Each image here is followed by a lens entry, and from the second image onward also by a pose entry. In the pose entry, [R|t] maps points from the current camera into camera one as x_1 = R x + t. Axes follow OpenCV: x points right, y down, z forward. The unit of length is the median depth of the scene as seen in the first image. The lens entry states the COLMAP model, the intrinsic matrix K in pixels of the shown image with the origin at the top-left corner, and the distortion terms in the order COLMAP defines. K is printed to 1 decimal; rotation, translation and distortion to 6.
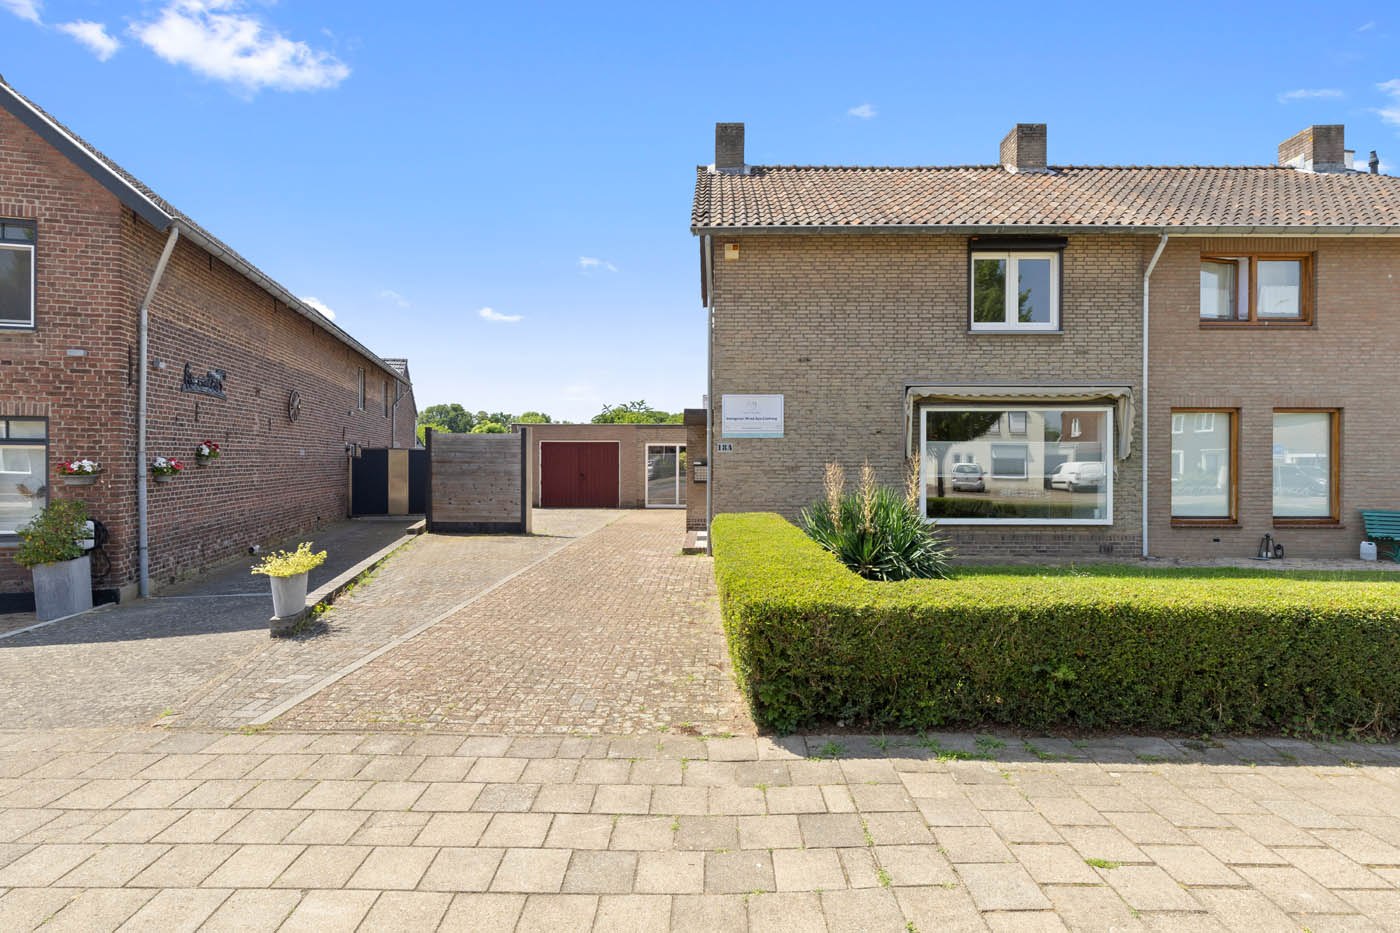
lens RADIAL K [[689.6, 0, 713.8], [0, 689.6, 462.2], [0, 0, 1]] dist [-0.001114, 0.001973]
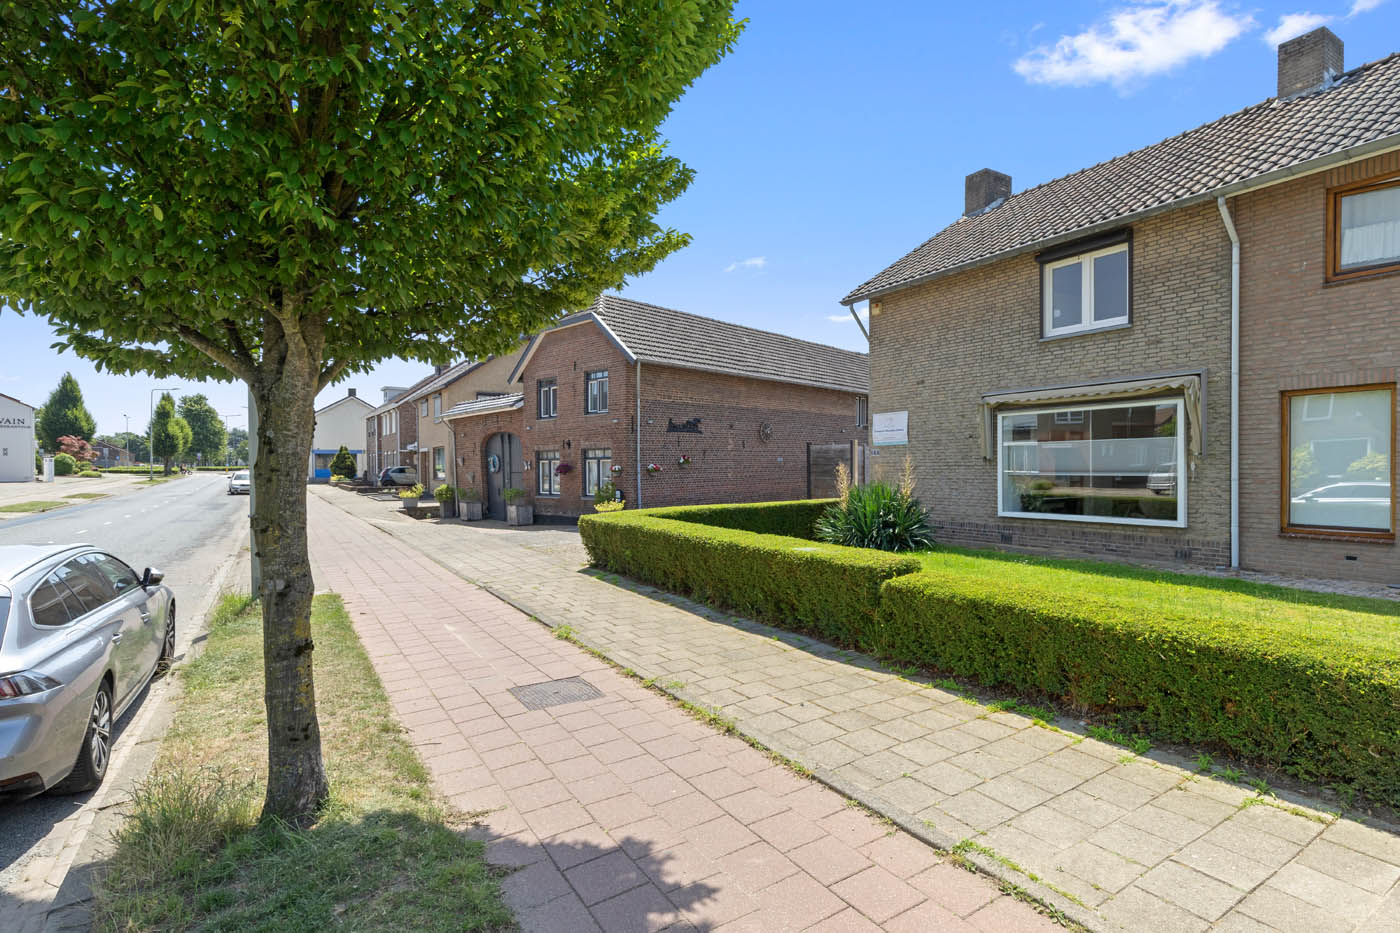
lens RADIAL K [[689.6, 0, 696.1], [0, 689.6, 479.7], [0, 0, 1]] dist [-0.001114, 0.001973]
pose [[0.526978, 0.009806, -0.849822, 1.001054], [0.004913, 0.999882, 0.014585, 0.010809], [0.849864, -0.011861, 0.526868, -0.027187]]
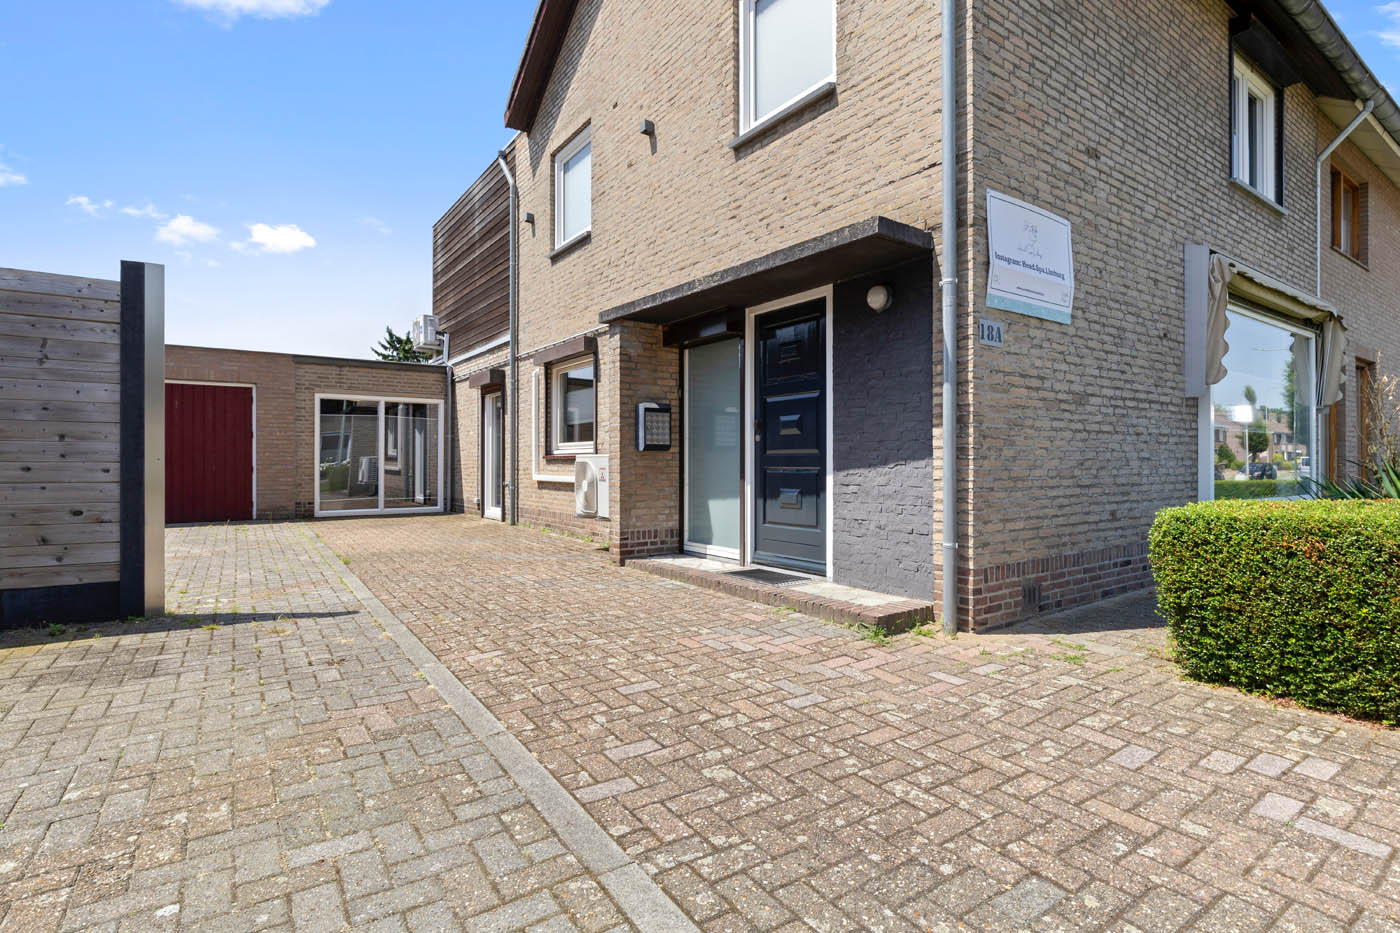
lens RADIAL K [[689.6, 0, 713.1], [0, 689.6, 459.8], [0, 0, 1]] dist [-0.001114, 0.001973]
pose [[0.803359, -0.001404, 0.595494, -0.326997], [0.002448, 0.999997, -0.000944, 0.047088], [-0.595490, 0.002216, 0.803359, 0.793164]]
